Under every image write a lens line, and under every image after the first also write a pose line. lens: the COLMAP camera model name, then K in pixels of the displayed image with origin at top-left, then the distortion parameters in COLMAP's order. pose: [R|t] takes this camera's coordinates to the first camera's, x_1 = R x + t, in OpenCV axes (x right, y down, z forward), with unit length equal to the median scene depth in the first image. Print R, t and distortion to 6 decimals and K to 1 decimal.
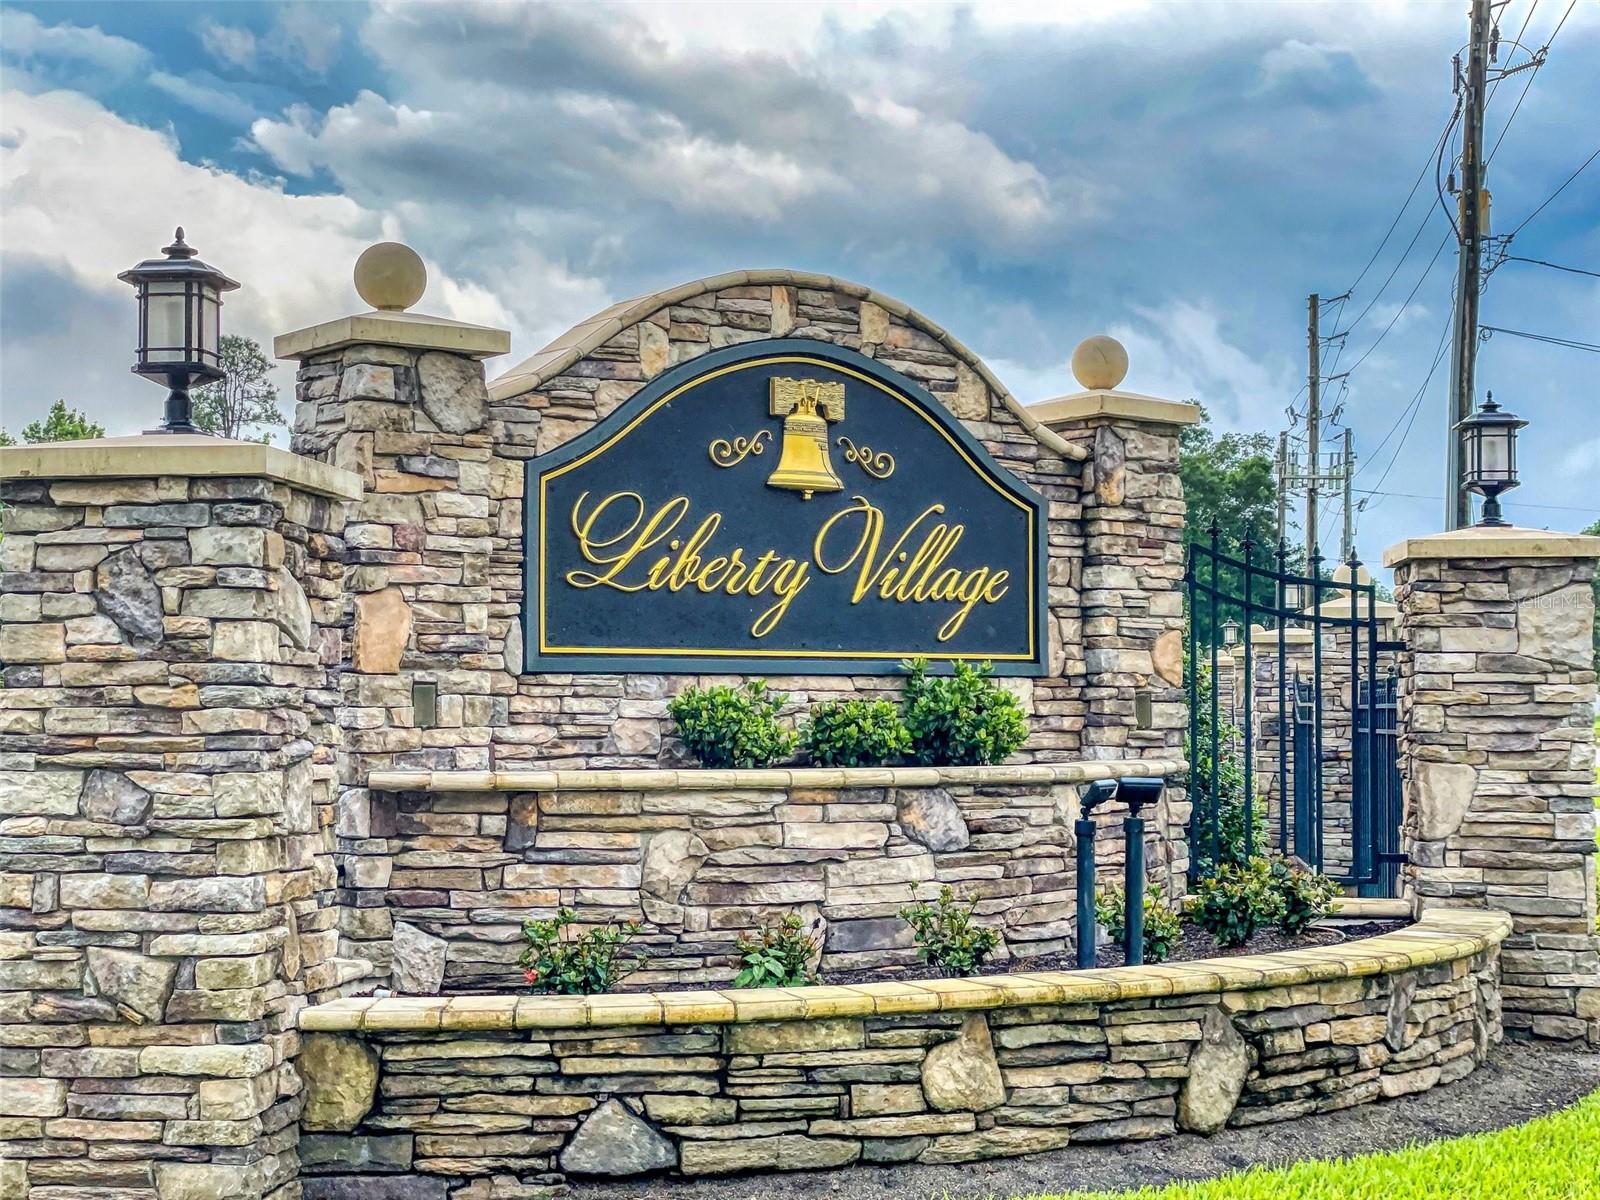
lens RADIAL K [[2297.2, 0, 800.0], [0, 2297.2, 600.0], [0, 0, 1]] dist [0.185932, -0.530698]
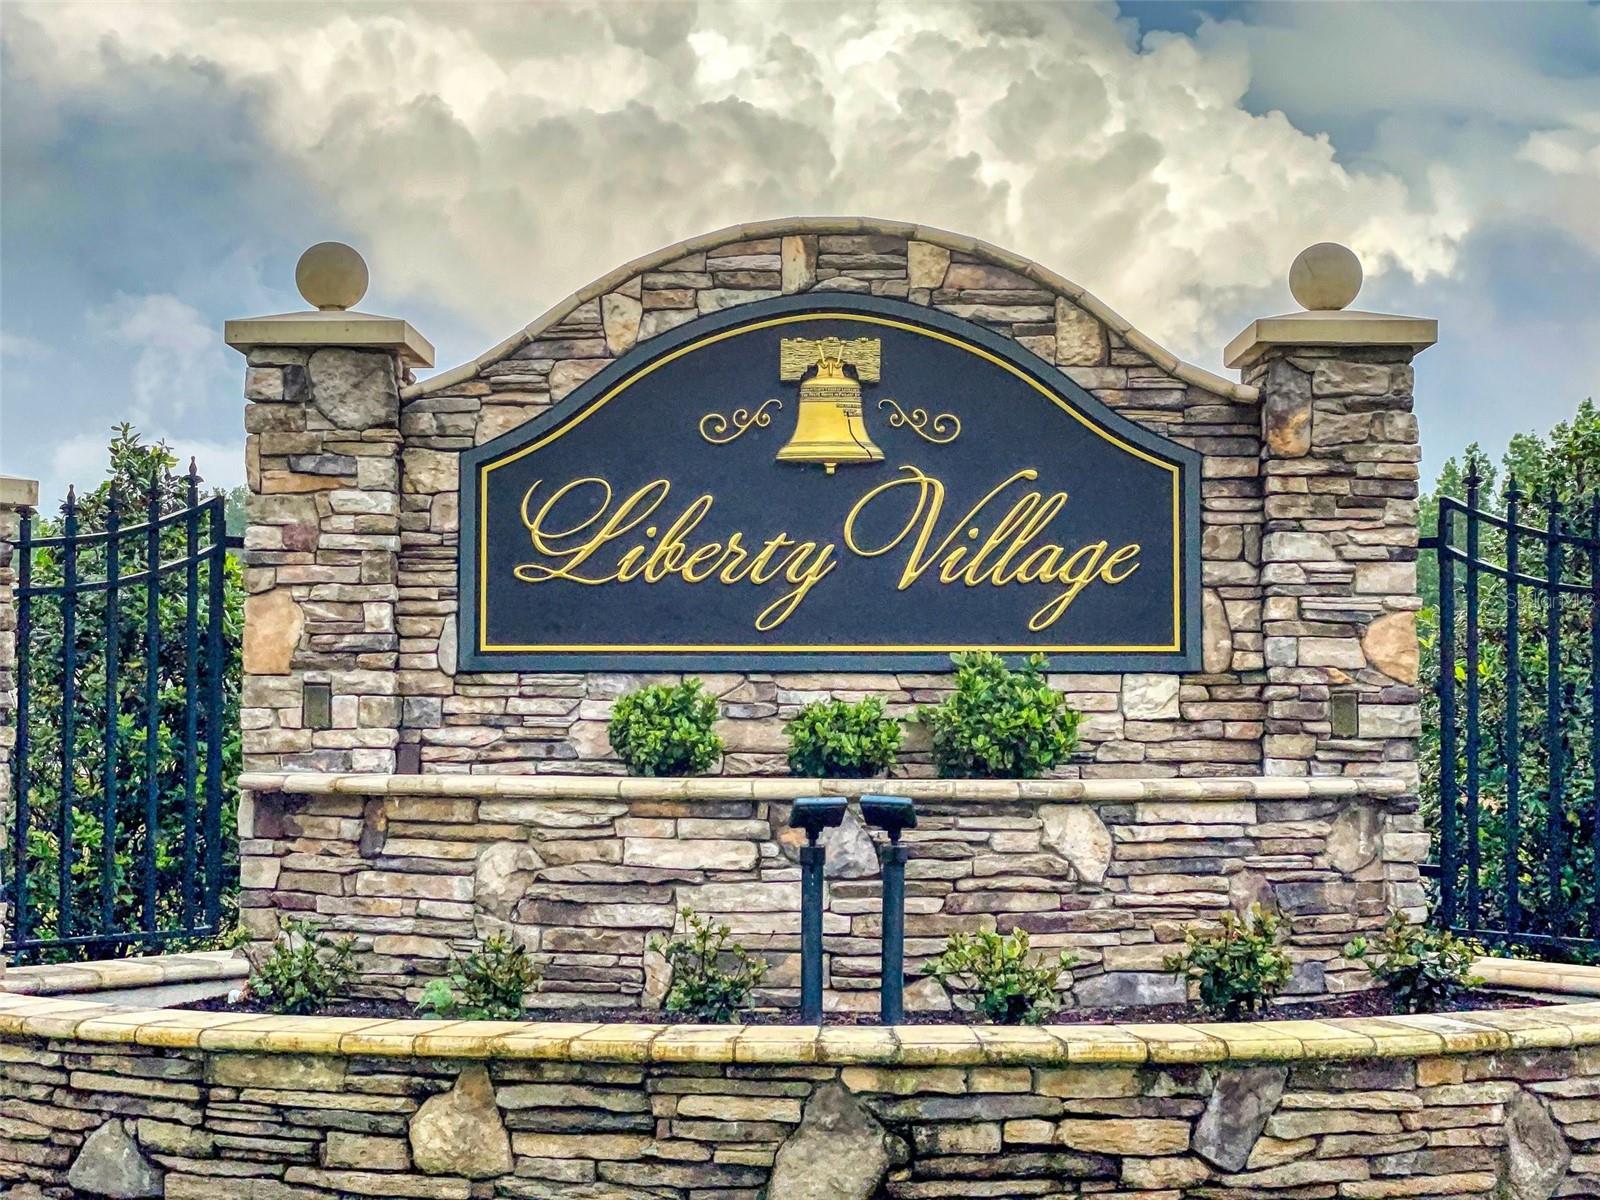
lens RADIAL K [[2297.2, 0, 800.0], [0, 2297.2, 600.0], [0, 0, 1]] dist [0.185932, -0.530698]
pose [[0.808089, -0.025749, -0.588497, 0.562197], [0.025279, 0.999640, -0.009026, 0.013673], [0.588517, -0.007583, 0.808449, 0.305259]]
